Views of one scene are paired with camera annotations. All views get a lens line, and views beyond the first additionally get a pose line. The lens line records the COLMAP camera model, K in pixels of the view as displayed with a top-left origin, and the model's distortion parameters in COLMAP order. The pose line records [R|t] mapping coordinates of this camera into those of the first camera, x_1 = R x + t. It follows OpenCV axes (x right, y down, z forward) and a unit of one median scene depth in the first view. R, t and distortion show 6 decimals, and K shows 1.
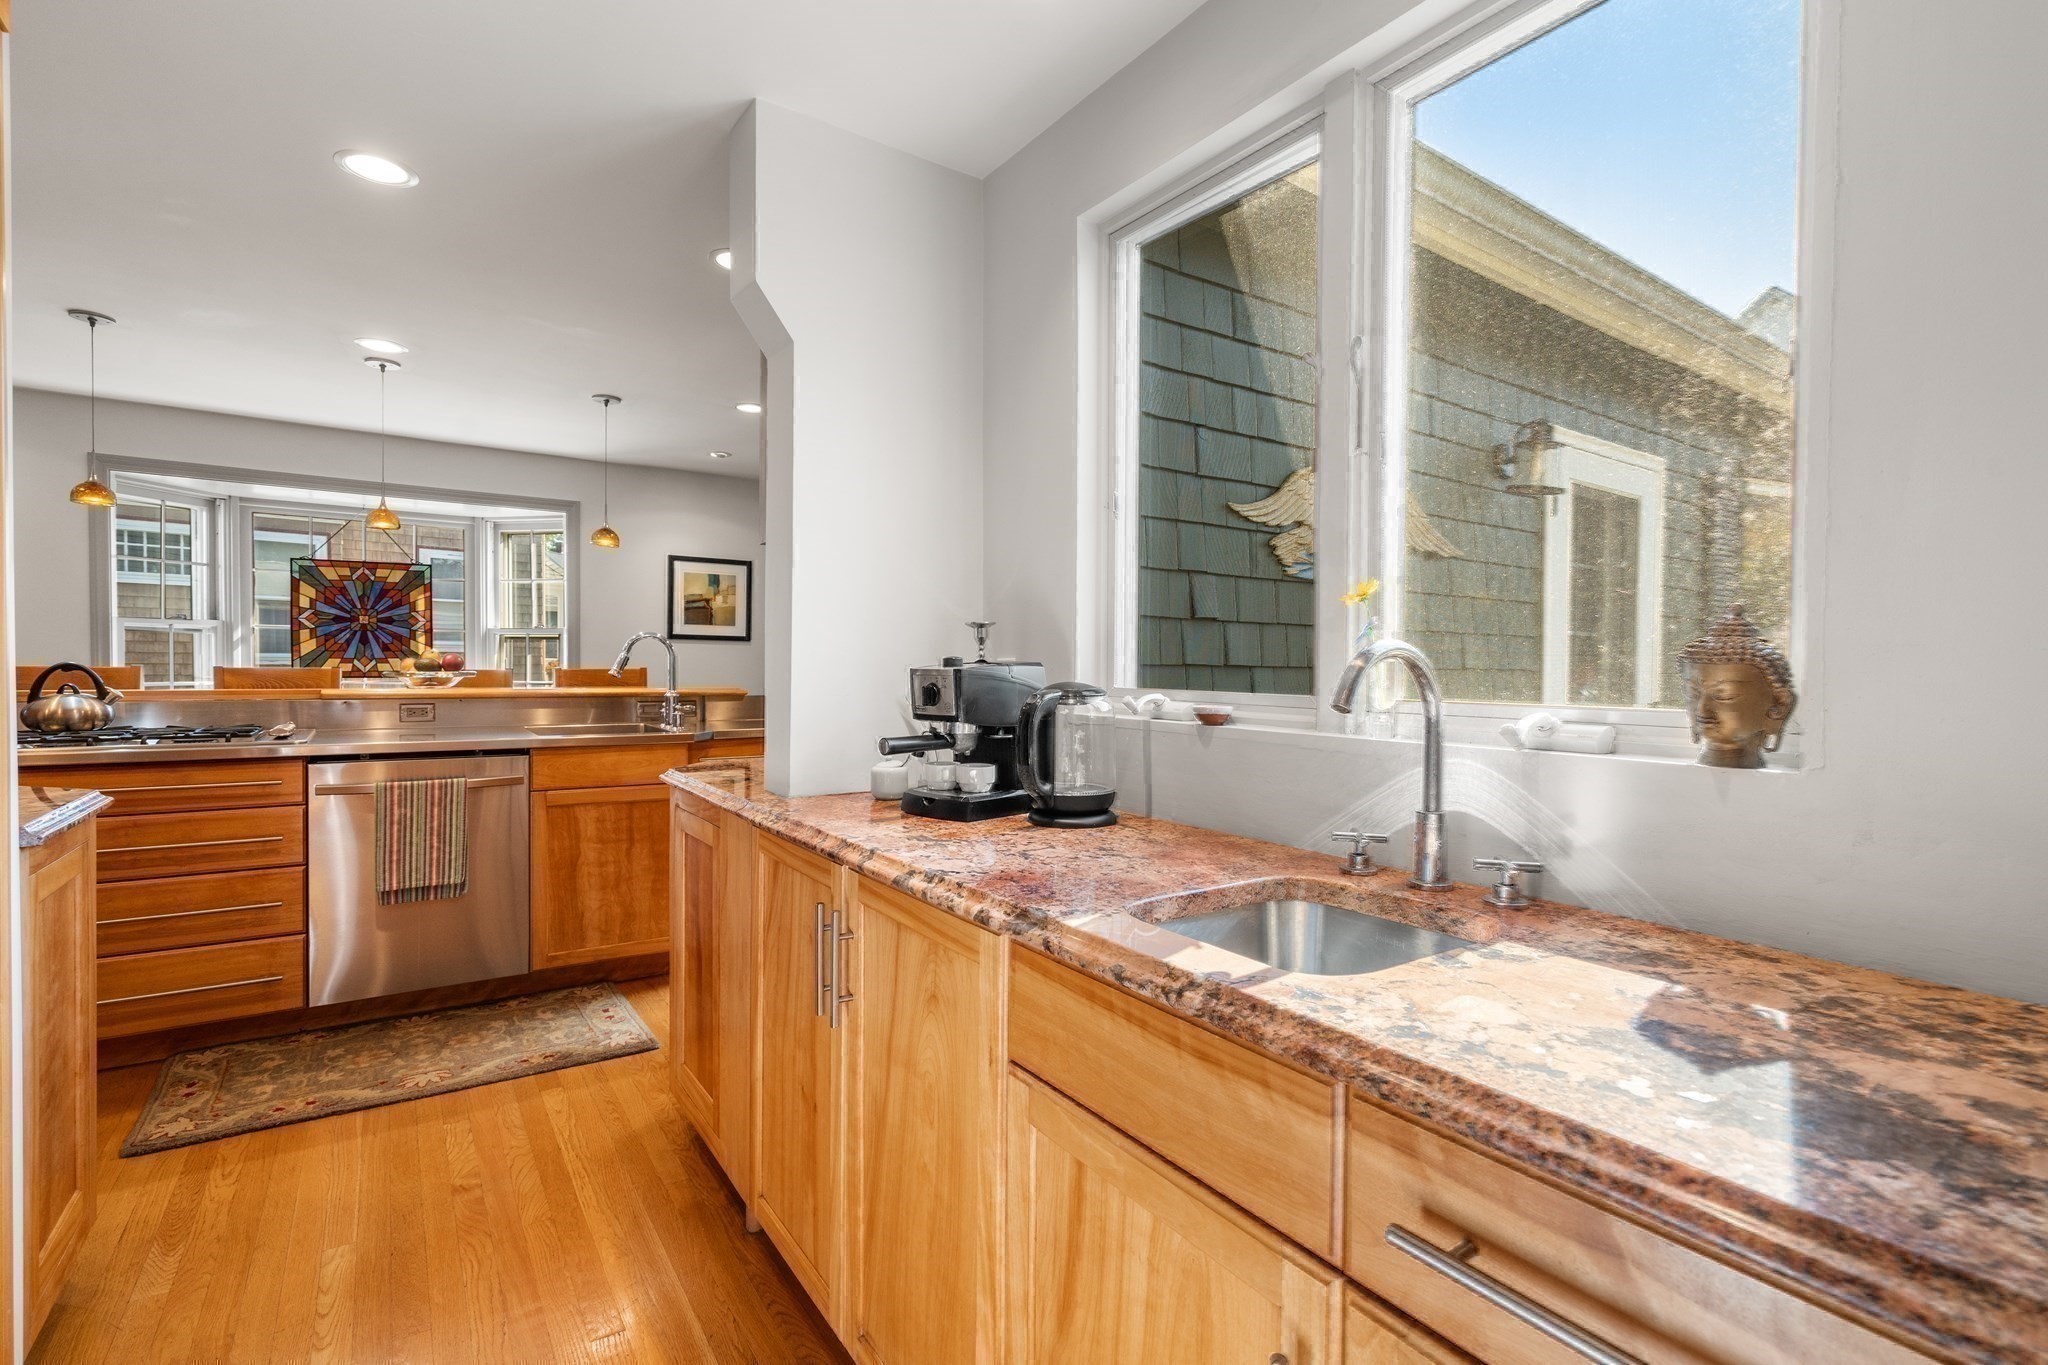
lens RADIAL K [[949.9, 0, 1022.4], [0, 949.9, 684.7], [0, 0, 1]] dist [0.000080, 0.001353]
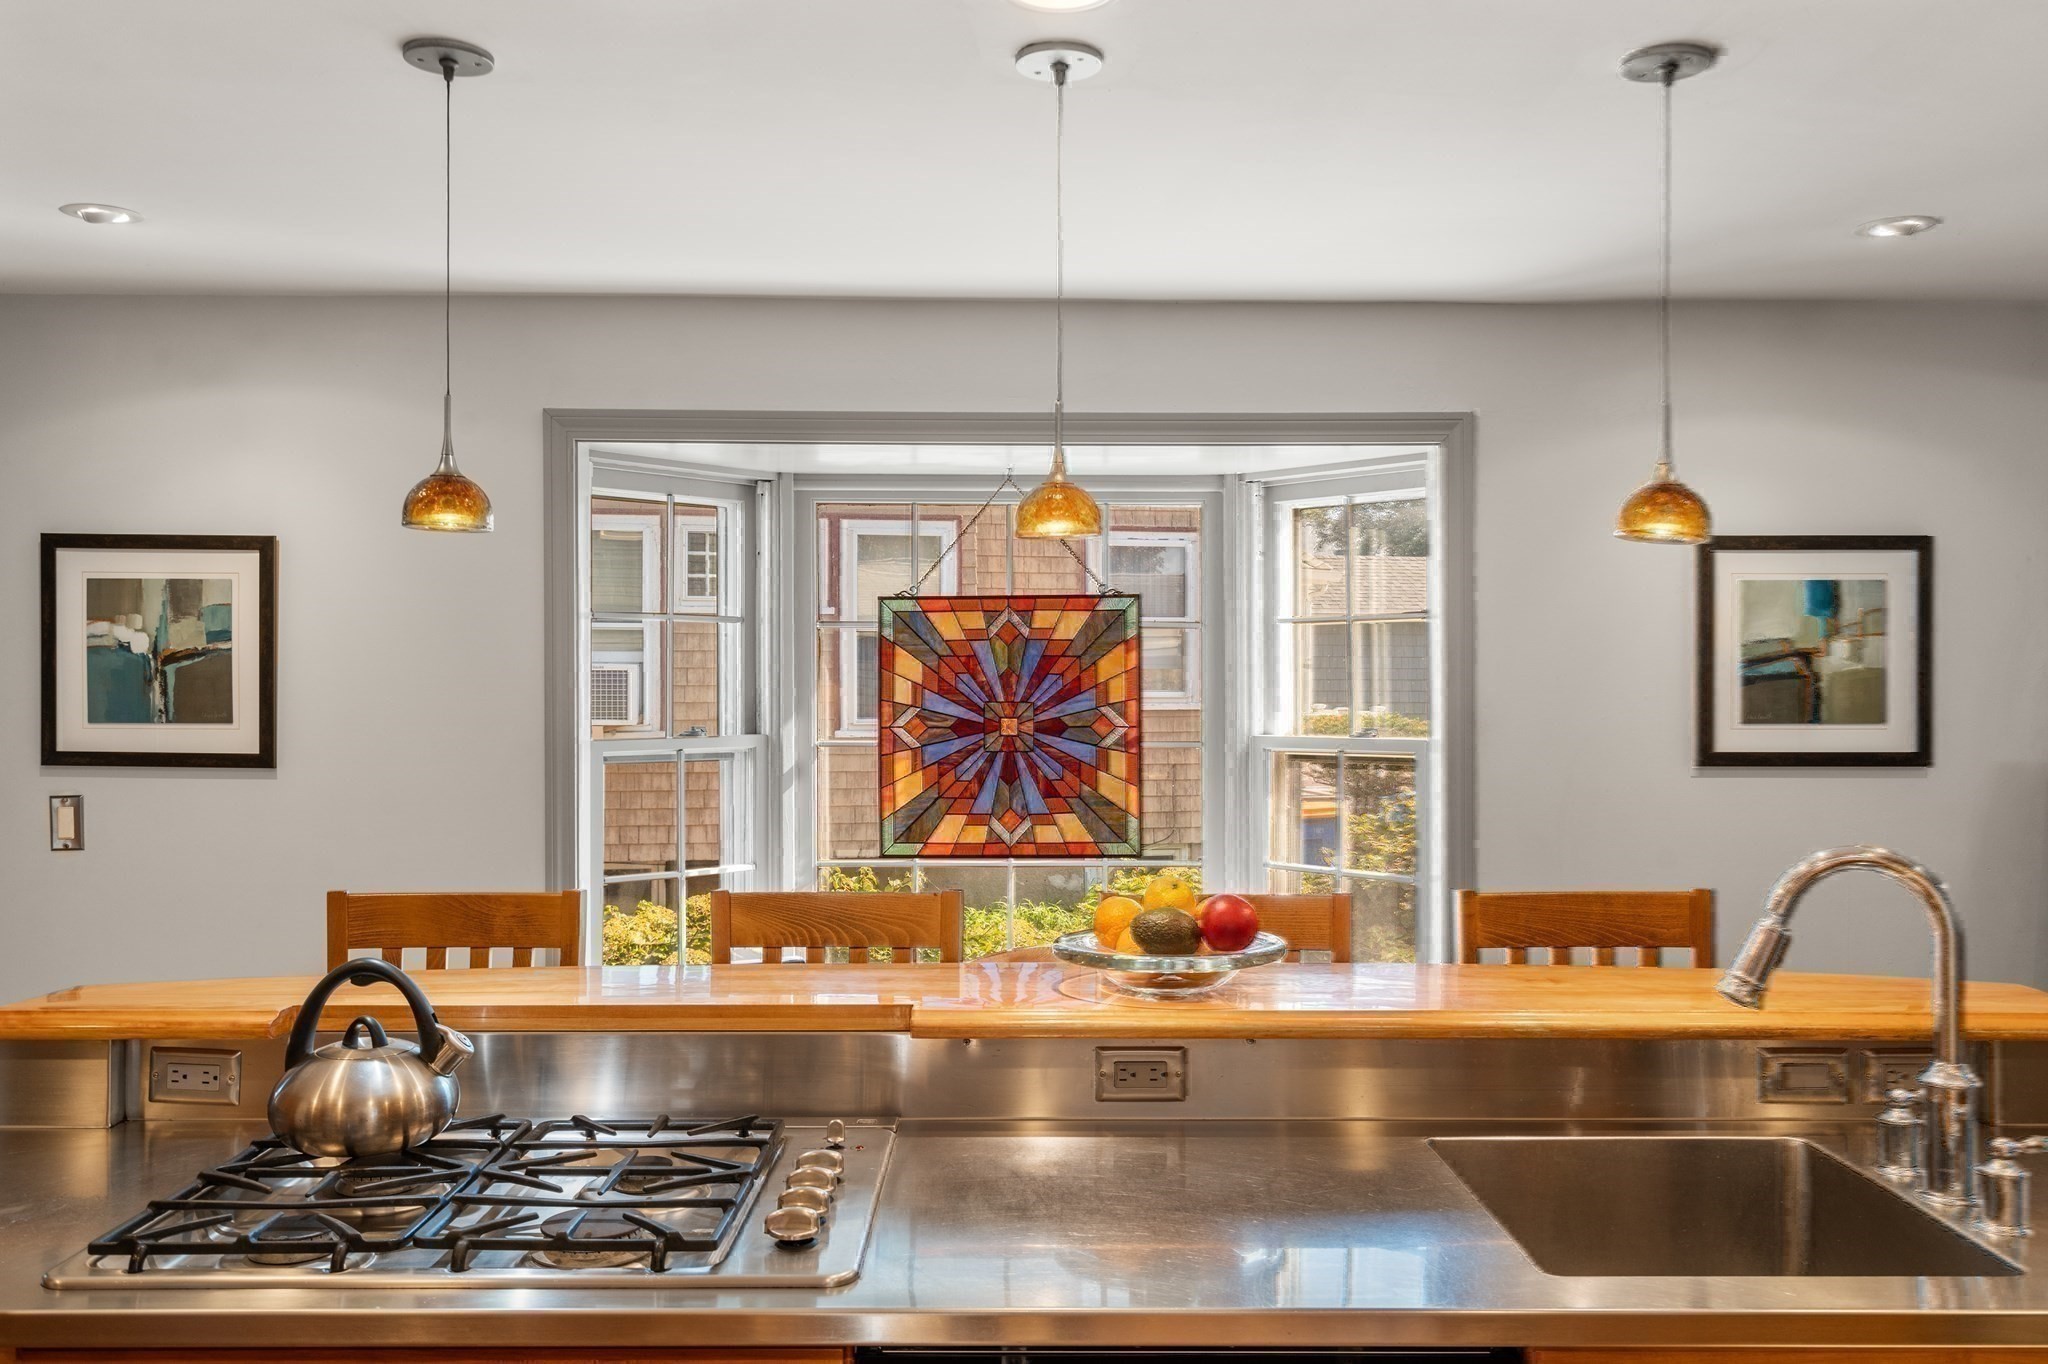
lens RADIAL K [[1732.2, 0, 1023.3], [0, 1732.2, 684.5], [0, 0, 1]] dist [-0.003326, -0.003223]
pose [[0.828060, -0.012648, -0.560498, -0.238870], [-0.002547, 0.999650, -0.026320, -0.067687], [0.560634, 0.023222, 0.827738, 0.340596]]
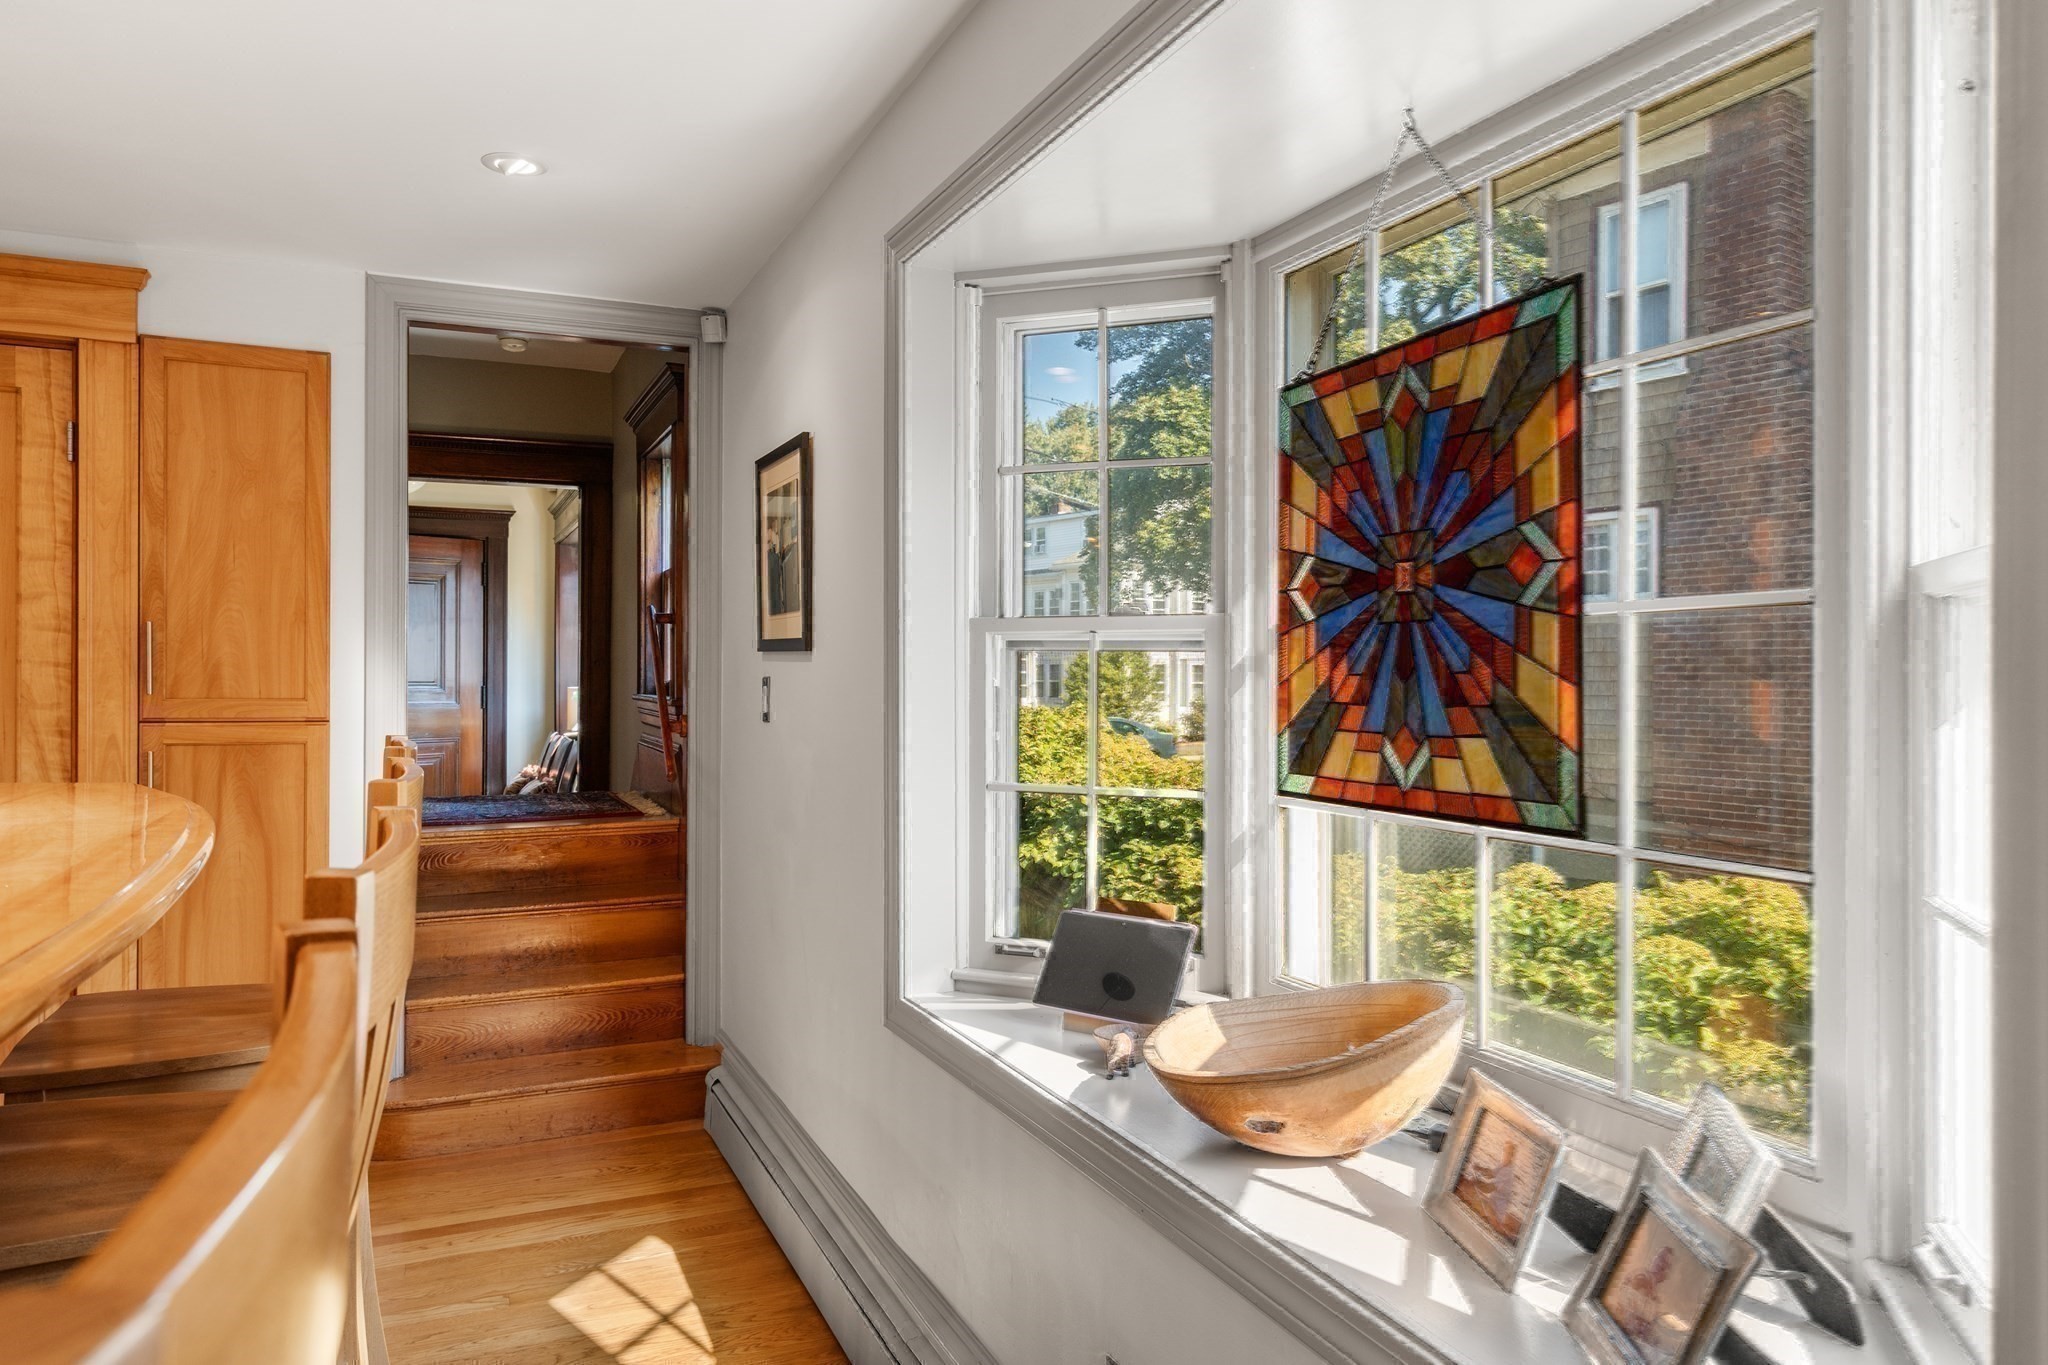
lens RADIAL K [[1365.8, 0, 1016.4], [0, 1365.8, 674.2], [0, 0, 1]] dist [0.032164, 0.006560]
pose [[-0.186996, -0.009168, -0.982318, -0.331057], [-0.020861, 0.999768, -0.005360, -0.039795], [0.982139, 0.019490, -0.187144, 0.979886]]
